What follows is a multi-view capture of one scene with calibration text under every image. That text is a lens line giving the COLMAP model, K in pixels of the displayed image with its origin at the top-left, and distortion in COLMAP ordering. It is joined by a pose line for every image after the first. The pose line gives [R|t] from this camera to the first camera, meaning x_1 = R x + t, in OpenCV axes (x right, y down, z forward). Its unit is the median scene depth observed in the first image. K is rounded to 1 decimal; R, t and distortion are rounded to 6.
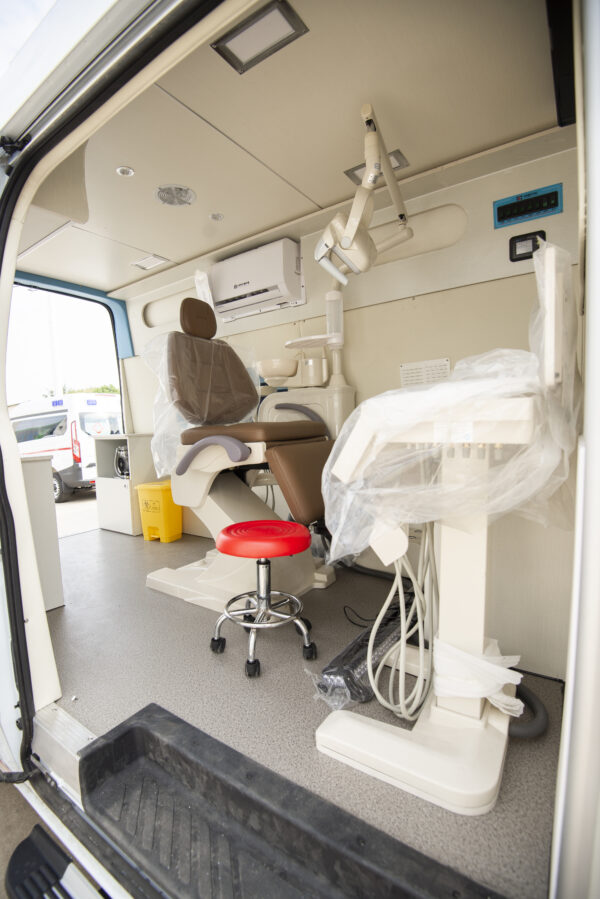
lens RADIAL K [[414.1, 0, 271.5], [0, 414.1, 460.0], [0, 0, 1]] dist [-0.024484, -0.009751]
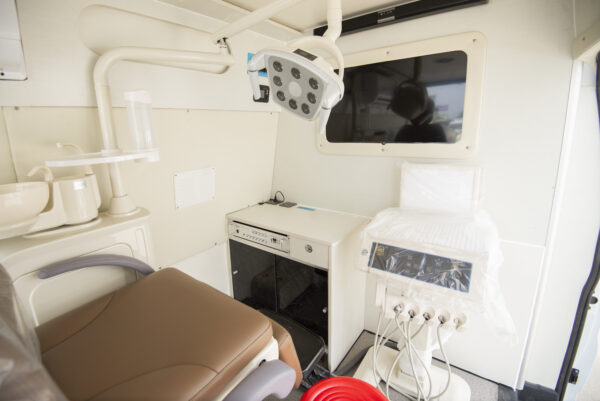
lens RADIAL K [[276.4, 0, 290.7], [0, 276.4, 190.1], [0, 0, 1]] dist [-0.024484, -0.009751]
pose [[0.021453, -0.185897, 0.982335, -0.306887], [0.127127, 0.975093, 0.181750, -0.261060], [-0.991654, 0.120982, 0.044551, 0.659703]]
